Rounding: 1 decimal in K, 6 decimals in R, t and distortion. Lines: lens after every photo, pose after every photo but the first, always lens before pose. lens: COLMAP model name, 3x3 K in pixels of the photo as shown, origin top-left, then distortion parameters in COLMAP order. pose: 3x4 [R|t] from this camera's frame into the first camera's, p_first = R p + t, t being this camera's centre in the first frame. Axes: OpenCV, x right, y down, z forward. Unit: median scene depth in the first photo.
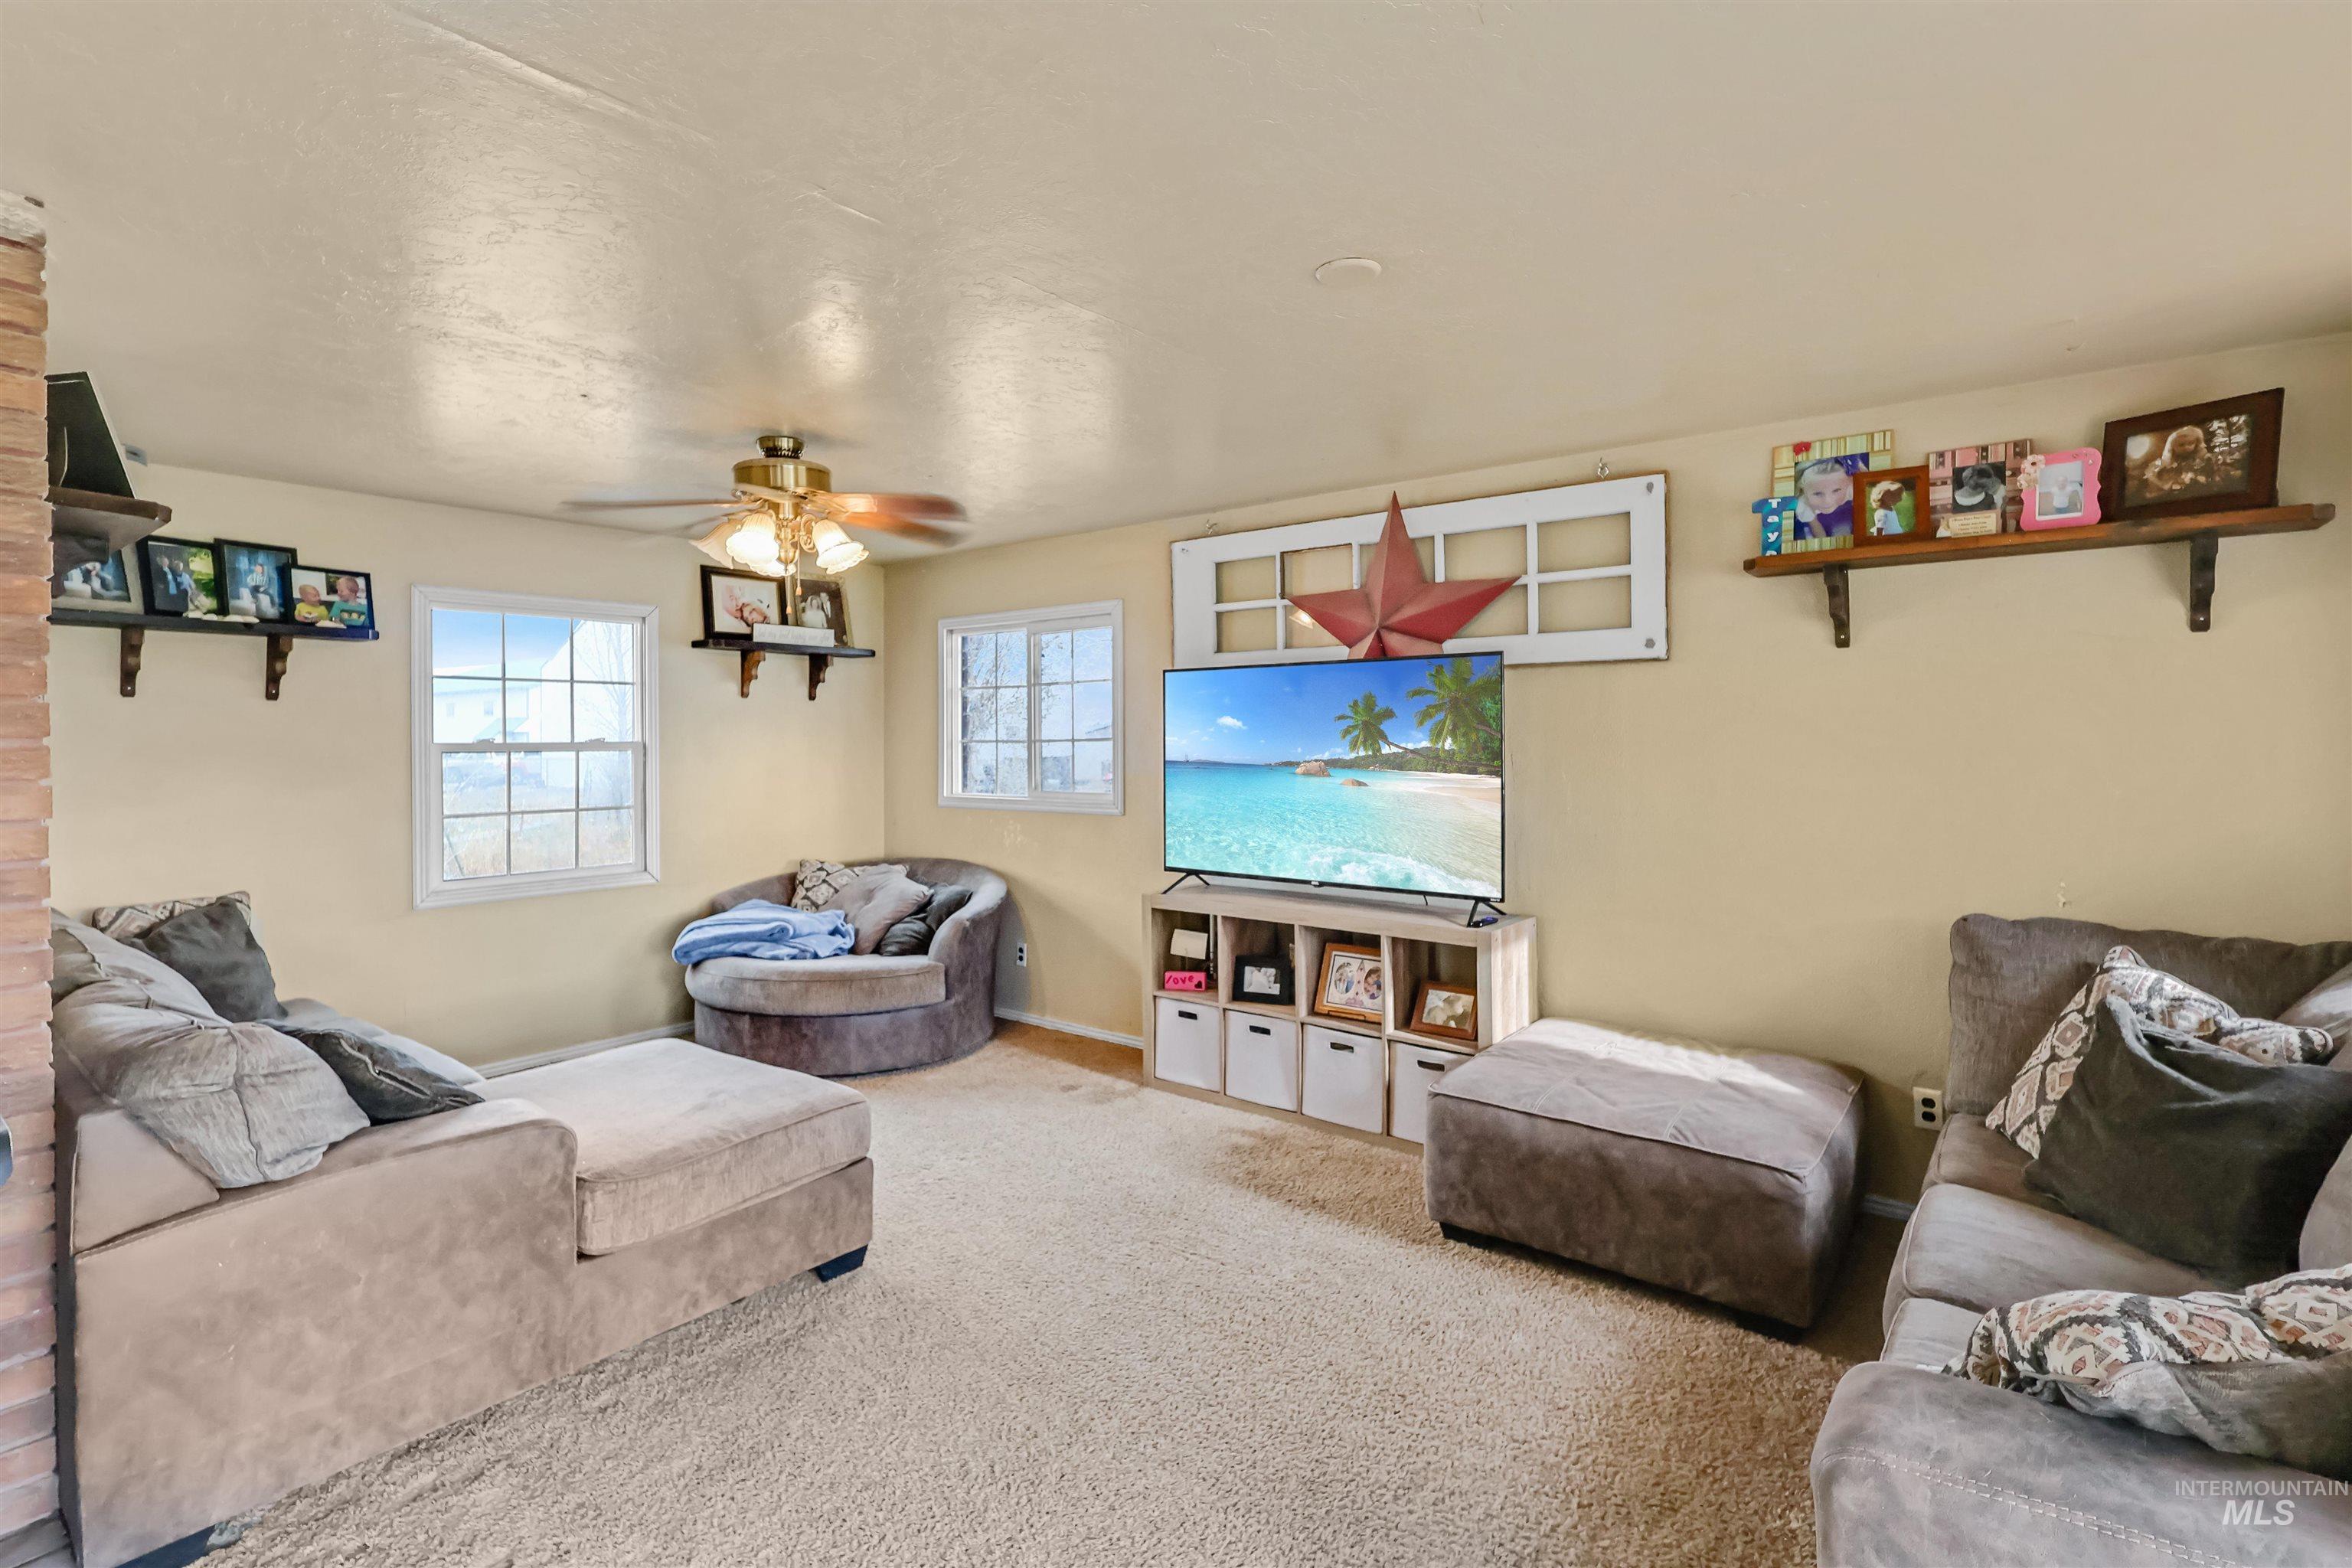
lens RADIAL K [[1076.3, 0, 1173.6], [0, 1076.3, 732.8], [0, 0, 1]] dist [0.001720, -0.000335]
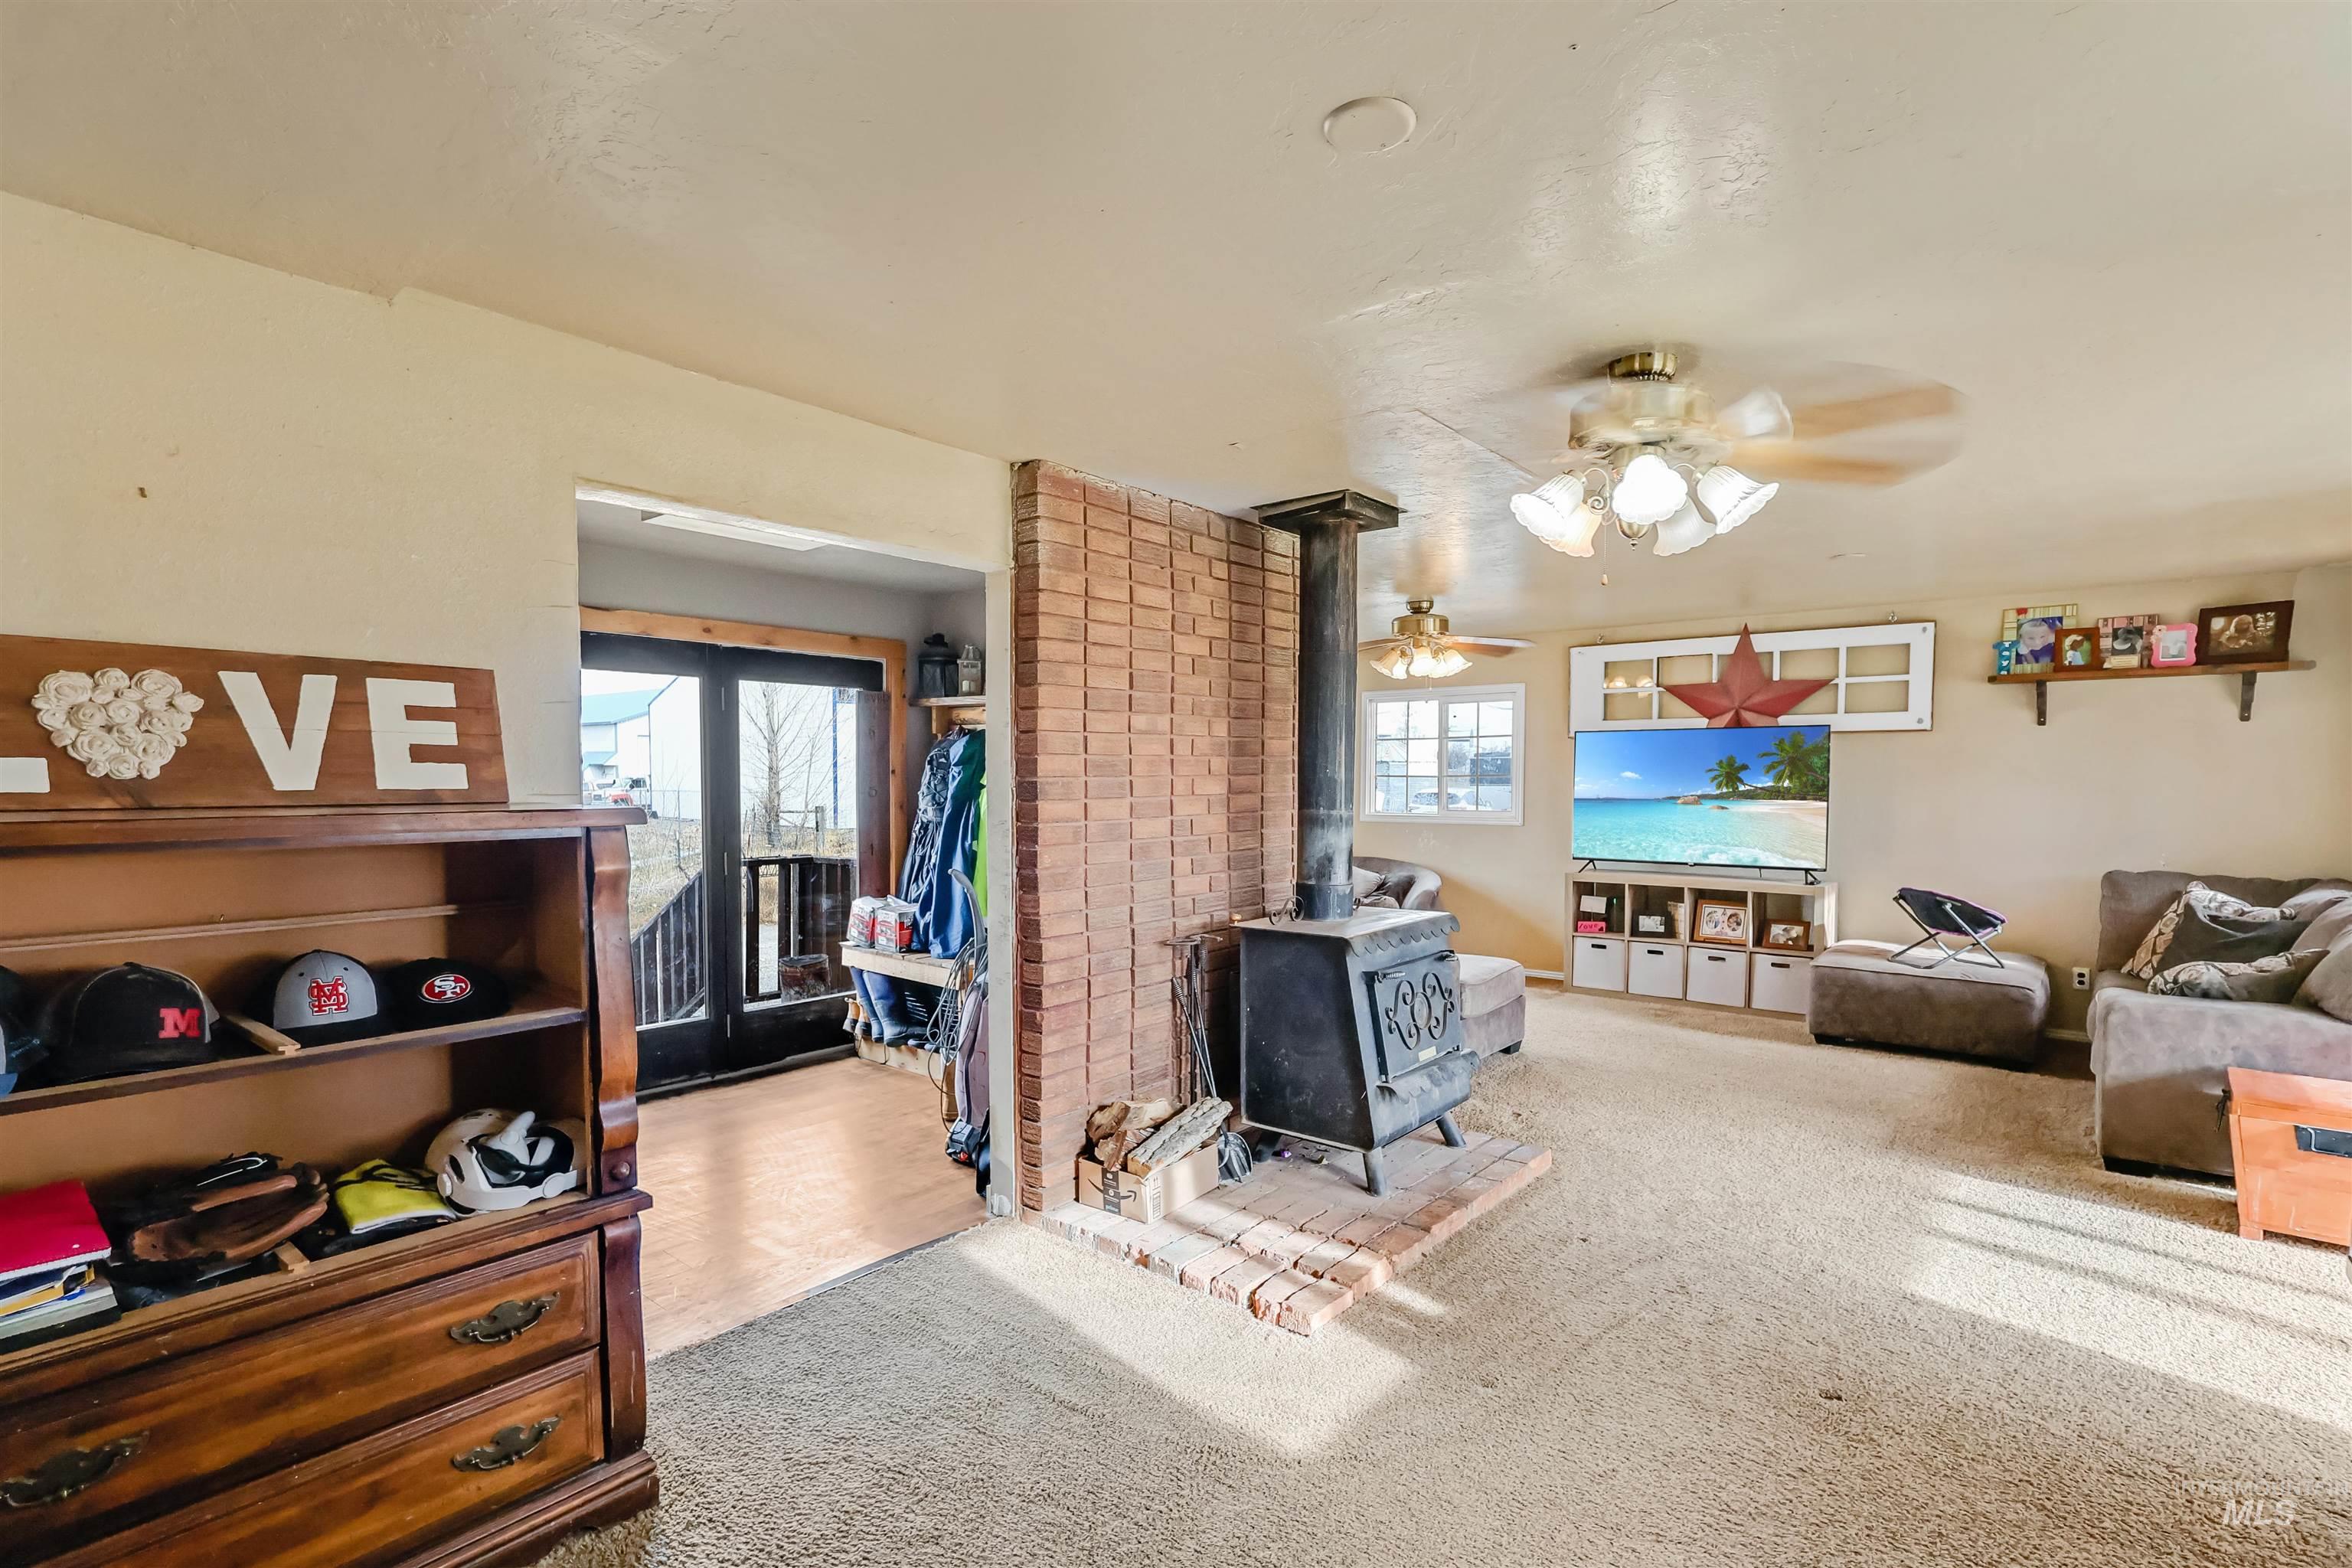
lens RADIAL K [[1076.3, 0, 1182.7], [0, 1076.3, 826.0], [0, 0, 1]] dist [0.001720, -0.000335]
pose [[0.999842, 0.000709, -0.017766, -0.780920], [0.000278, 0.998459, 0.055489, -0.012351], [0.017778, -0.055485, 0.998301, -0.828472]]
